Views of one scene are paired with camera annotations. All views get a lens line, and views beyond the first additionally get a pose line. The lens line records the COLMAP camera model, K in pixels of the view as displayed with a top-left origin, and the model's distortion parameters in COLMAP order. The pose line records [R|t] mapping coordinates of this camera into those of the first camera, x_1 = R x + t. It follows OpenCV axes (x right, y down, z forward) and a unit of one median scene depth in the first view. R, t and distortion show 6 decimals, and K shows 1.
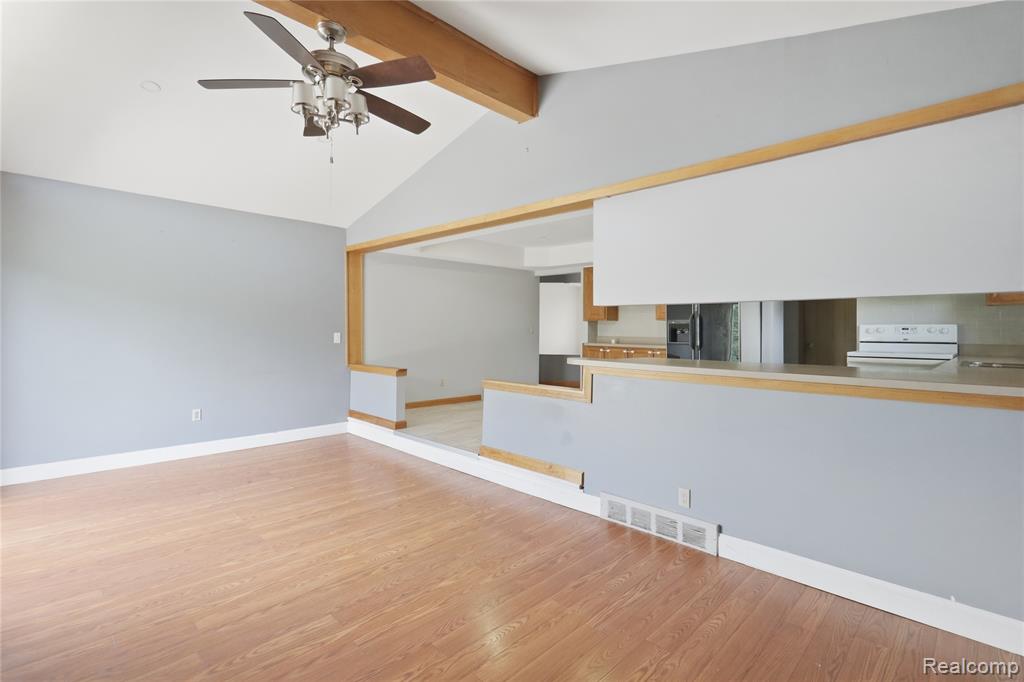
lens RADIAL K [[483.8, 0, 507.1], [0, 483.8, 338.0], [0, 0, 1]] dist [-0.035134, -0.000155]
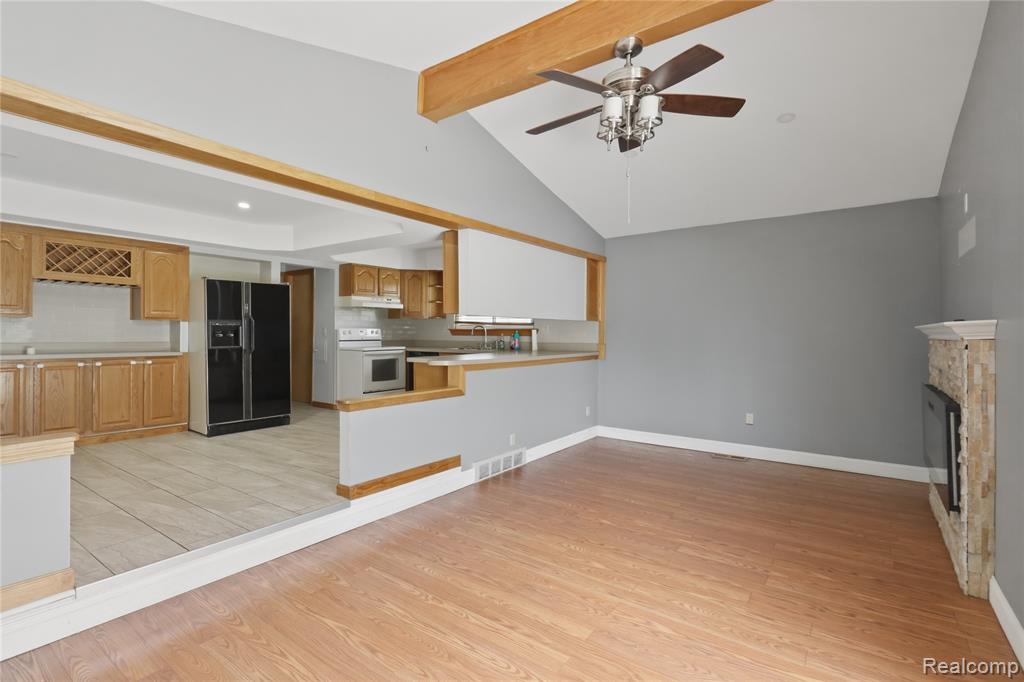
lens RADIAL K [[483.8, 0, 507.1], [0, 483.8, 338.0], [0, 0, 1]] dist [-0.035134, -0.000155]
pose [[-0.151296, -0.021321, 0.988259, -1.176344], [0.009511, 0.999690, 0.023024, -0.044921], [-0.988443, 0.012882, -0.151046, 1.205759]]
